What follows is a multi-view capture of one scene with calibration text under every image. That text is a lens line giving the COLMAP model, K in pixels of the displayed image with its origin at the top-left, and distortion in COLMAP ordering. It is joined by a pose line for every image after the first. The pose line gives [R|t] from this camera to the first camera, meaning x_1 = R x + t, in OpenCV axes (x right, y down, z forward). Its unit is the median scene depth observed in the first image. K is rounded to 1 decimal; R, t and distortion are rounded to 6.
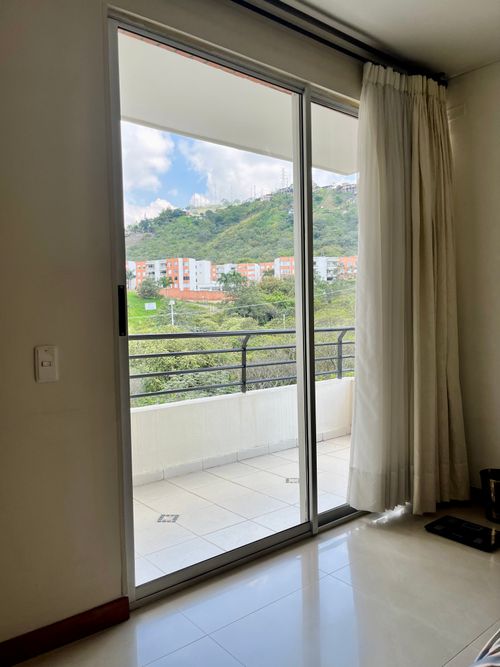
lens RADIAL K [[509.6, 0, 247.4], [0, 509.6, 331.5], [0, 0, 1]] dist [0.010073, 0.005529]
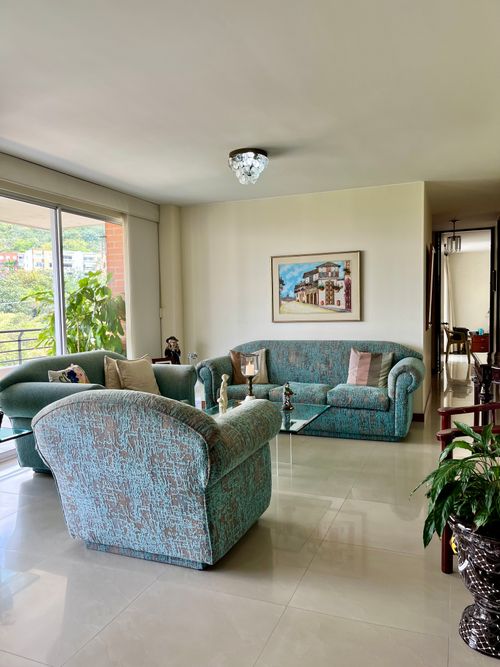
lens RADIAL K [[509.6, 0, 250.5], [0, 509.6, 332.2], [0, 0, 1]] dist [0.010073, 0.005529]
pose [[0.880687, -0.002644, 0.473692, -0.145638], [-0.002436, 0.999946, 0.010112, -0.011685], [-0.473693, -0.010059, 0.880633, -0.941503]]
